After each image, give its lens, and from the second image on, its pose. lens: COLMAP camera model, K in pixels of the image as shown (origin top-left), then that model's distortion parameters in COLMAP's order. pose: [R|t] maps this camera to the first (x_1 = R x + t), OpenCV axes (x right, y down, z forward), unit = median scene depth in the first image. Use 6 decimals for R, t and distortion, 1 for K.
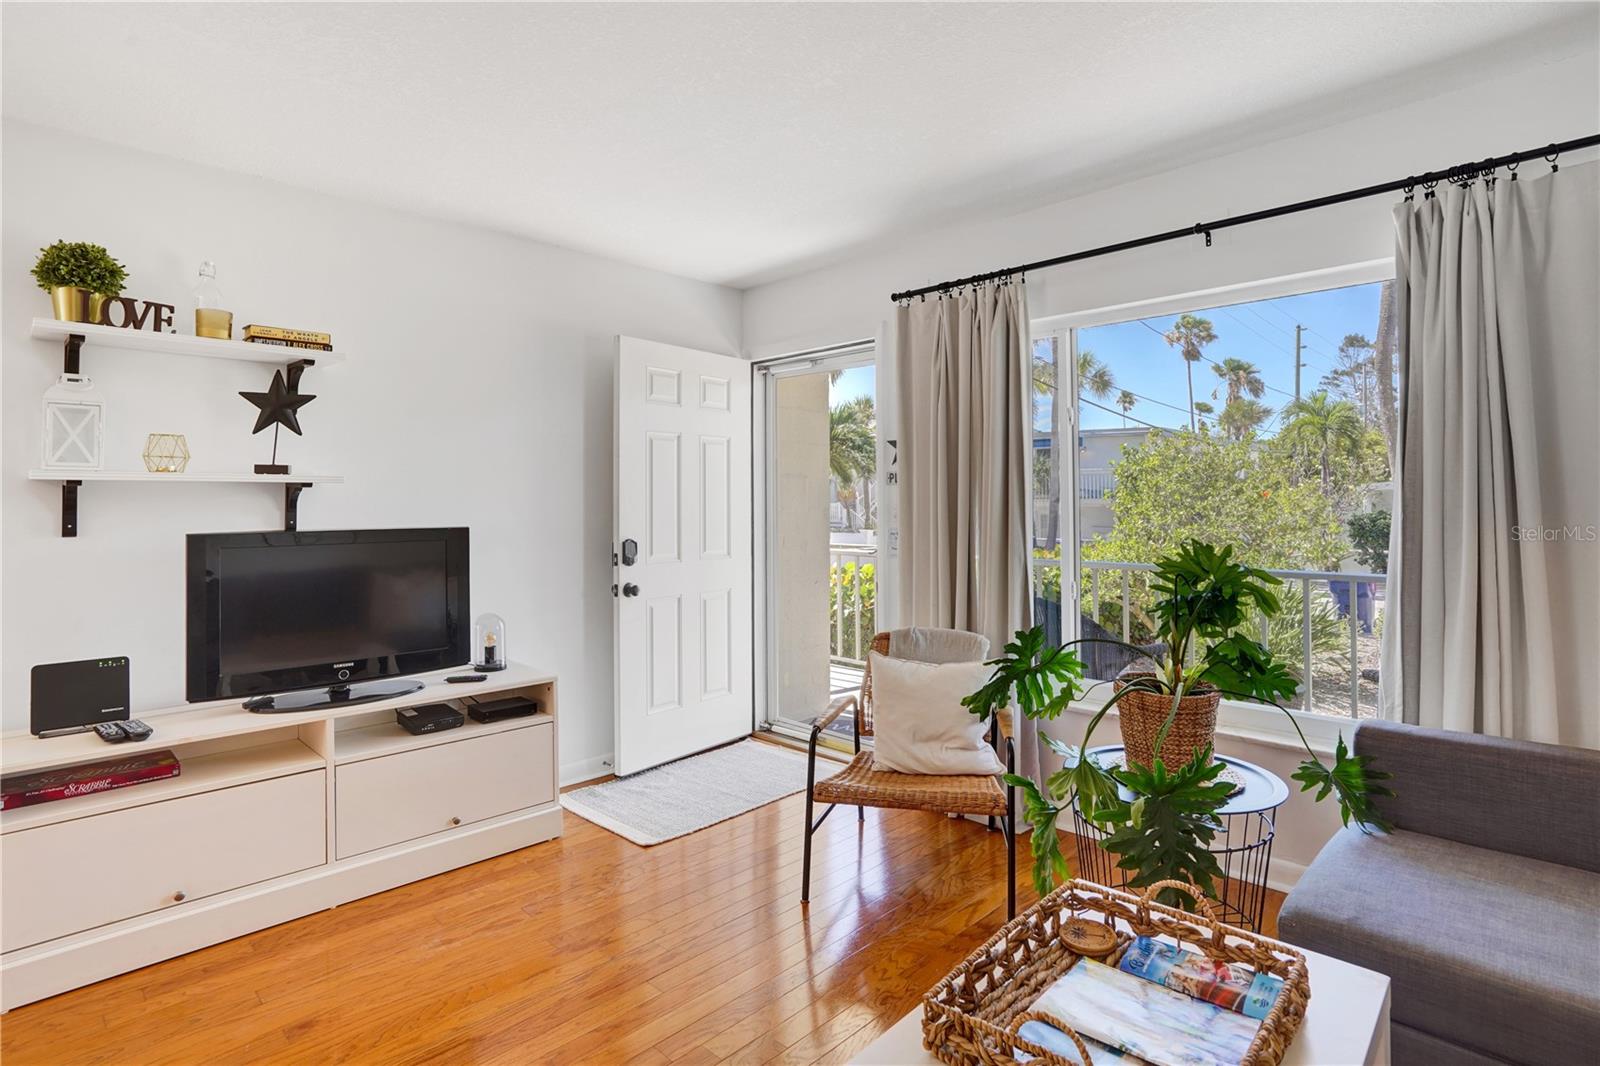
lens RADIAL K [[816.1, 0, 821.4], [0, 816.1, 504.5], [0, 0, 1]] dist [-0.002613, -0.000207]
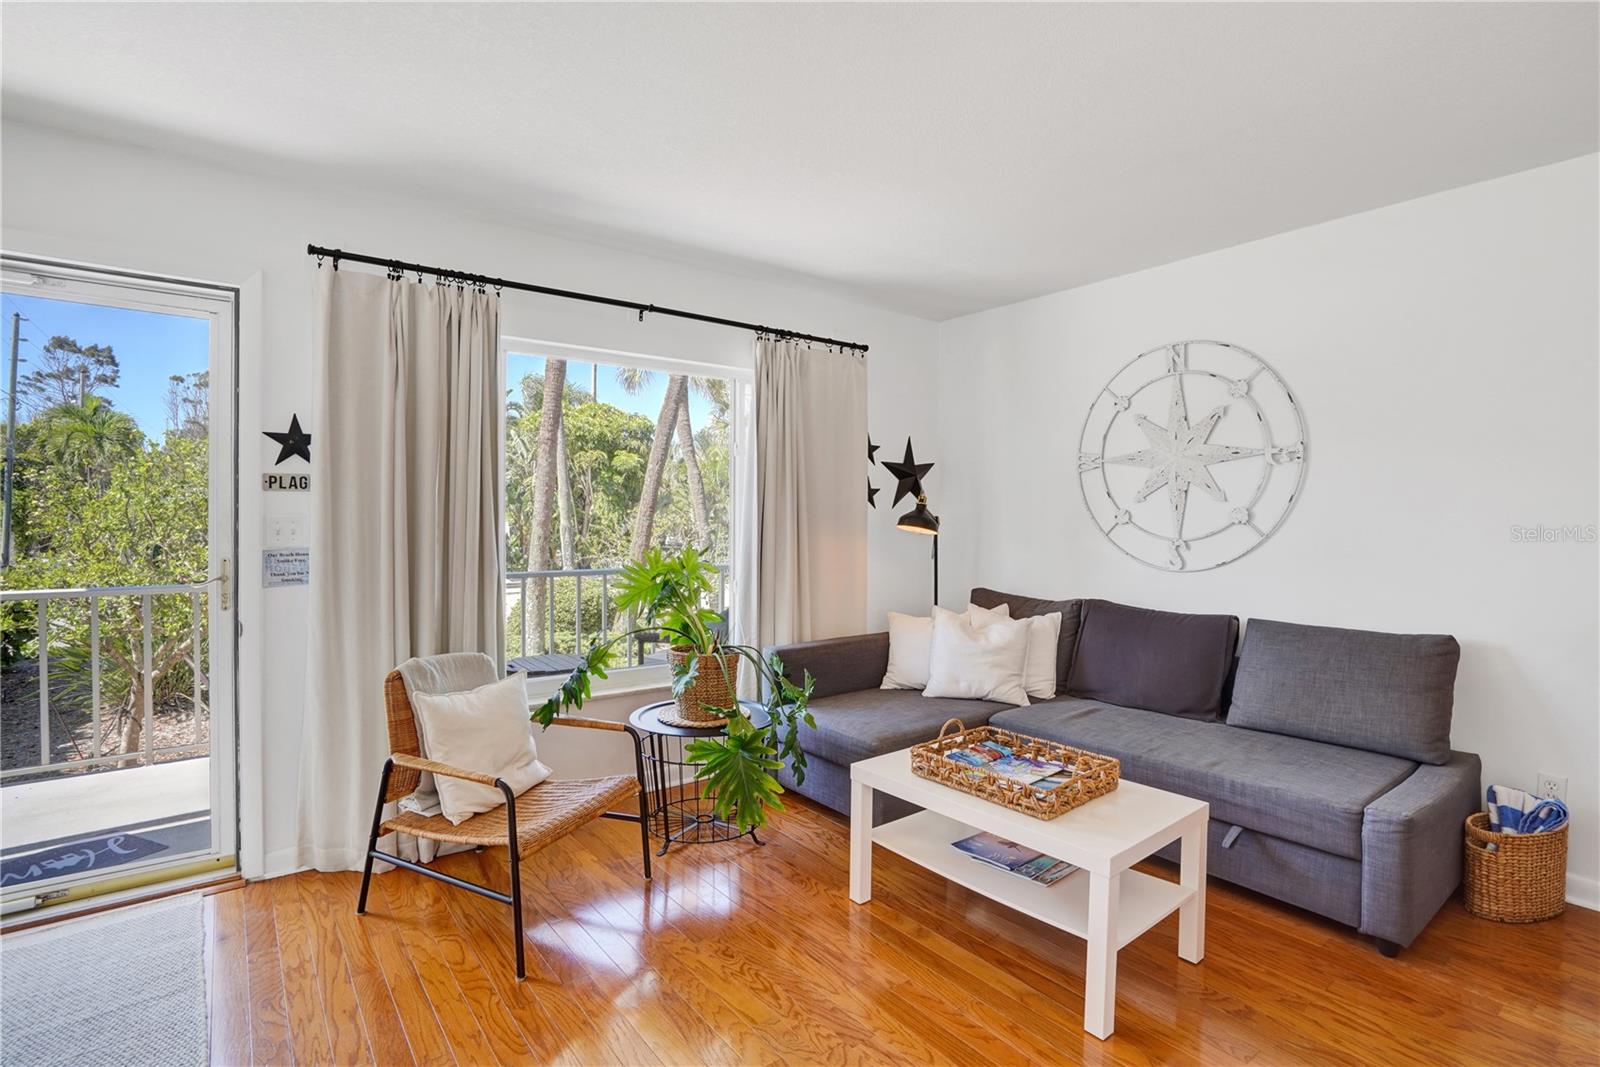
lens RADIAL K [[768.6, 0, 799.1], [0, 768.6, 522.6], [0, 0, 1]] dist [-0.055424, 0.022802]
pose [[0.158708, -0.001600, 0.987324, -0.561133], [-0.001804, 0.999997, 0.001910, 0.003883], [-0.987324, -0.002085, 0.158704, 0.442169]]
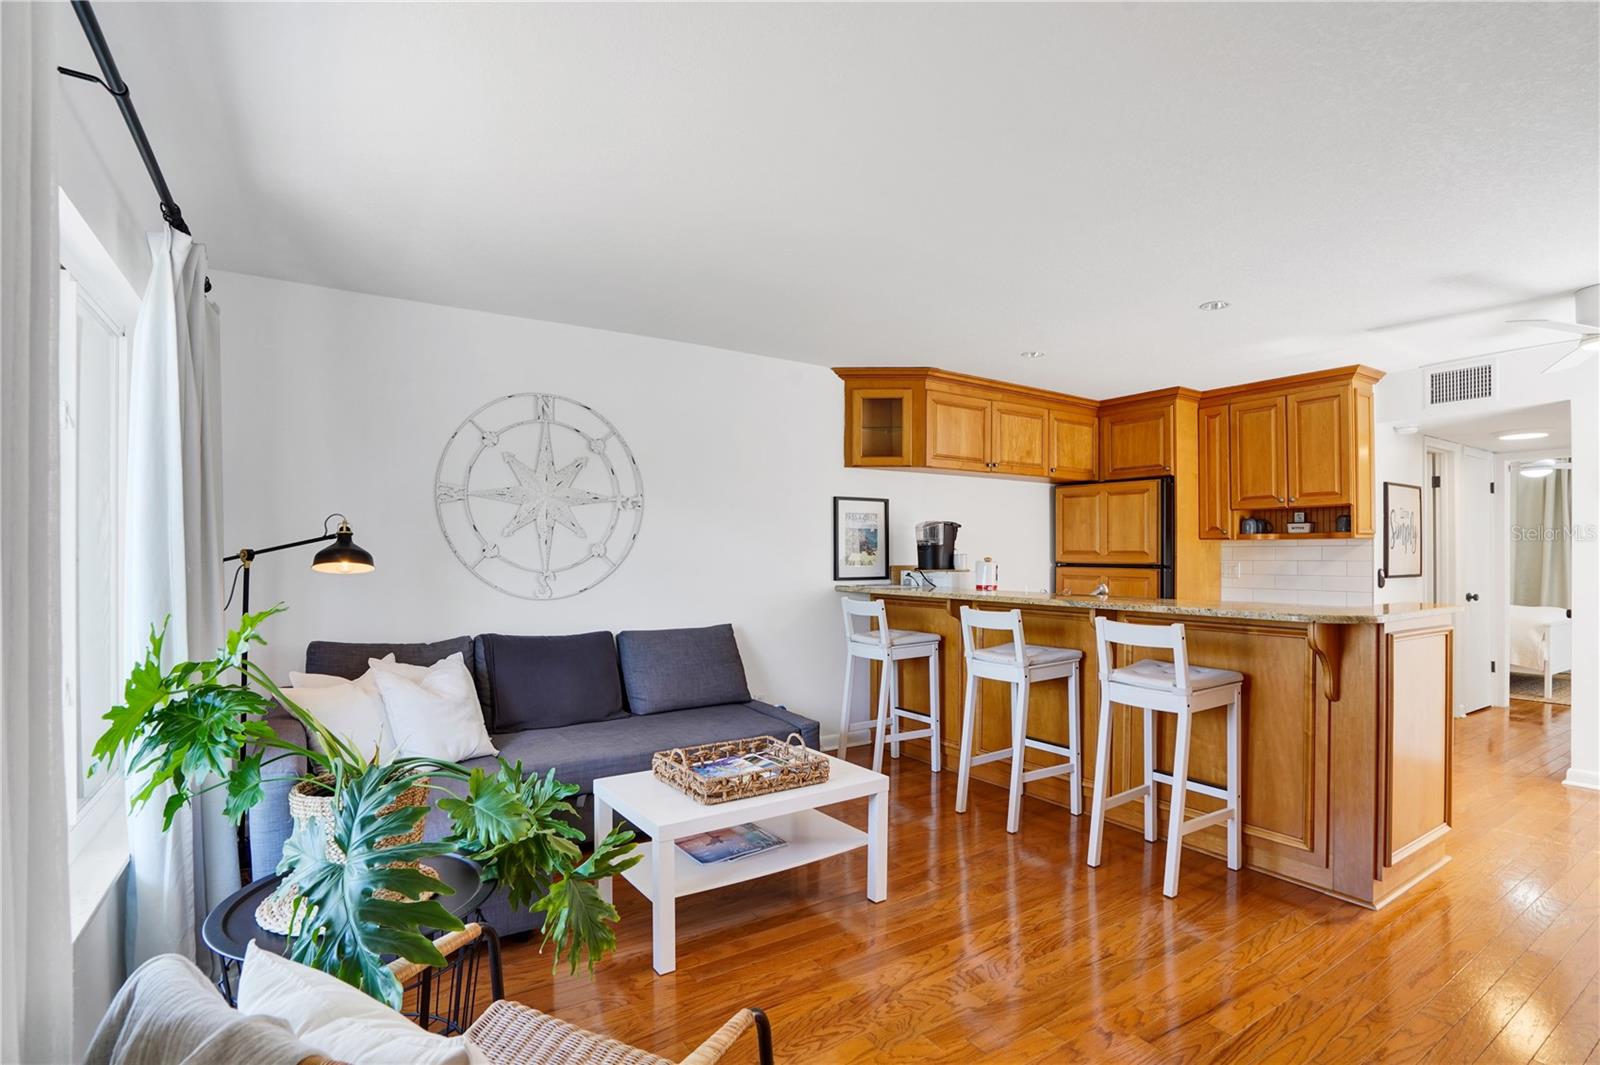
lens RADIAL K [[748.7, 0, 790.0], [0, 748.7, 550.7], [0, 0, 1]] dist [-0.050708, 0.019995]
pose [[-0.972302, 0.004398, 0.233687, -0.102884], [0.004351, 0.999990, -0.000714, -0.000118], [-0.233688, 0.000322, -0.972312, 1.083307]]
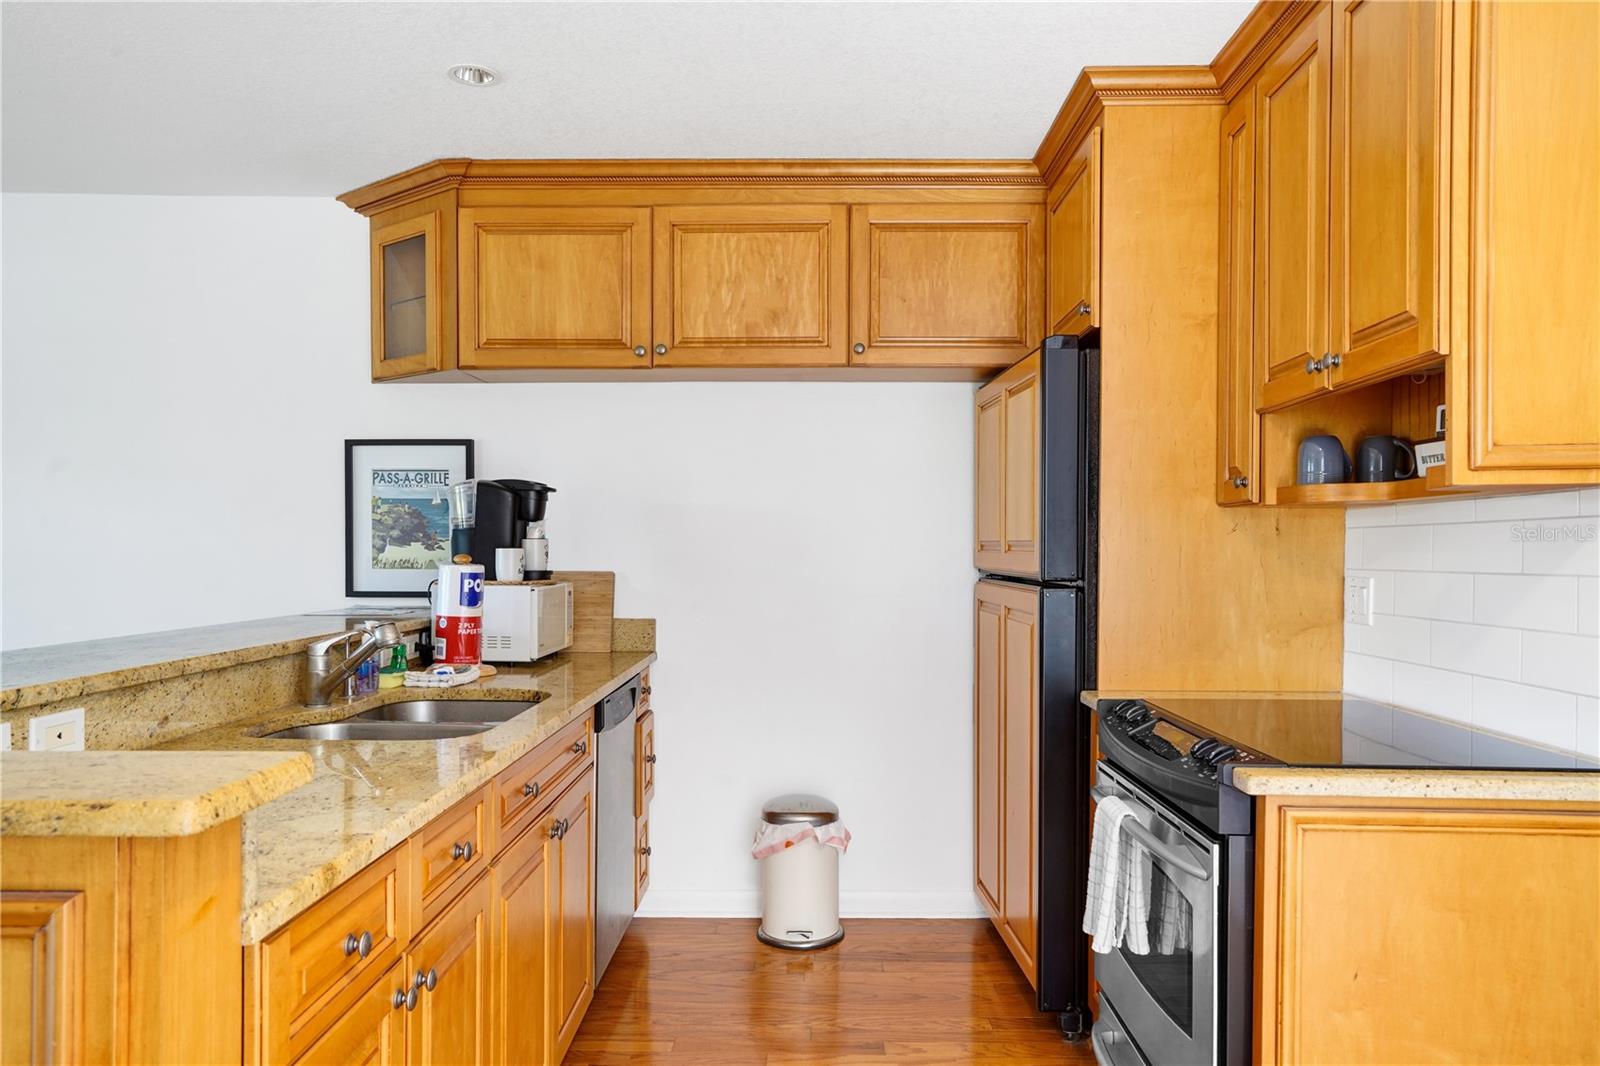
lens RADIAL K [[1102.2, 0, 797.8], [0, 1102.2, 570.3], [0, 0, 1]] dist [-0.024796, 0.055580]
pose [[-0.669836, -0.012347, 0.742406, -0.959787], [0.000801, 0.999849, 0.017352, 0.009779], [-0.742509, 0.012217, -0.669725, 0.123809]]
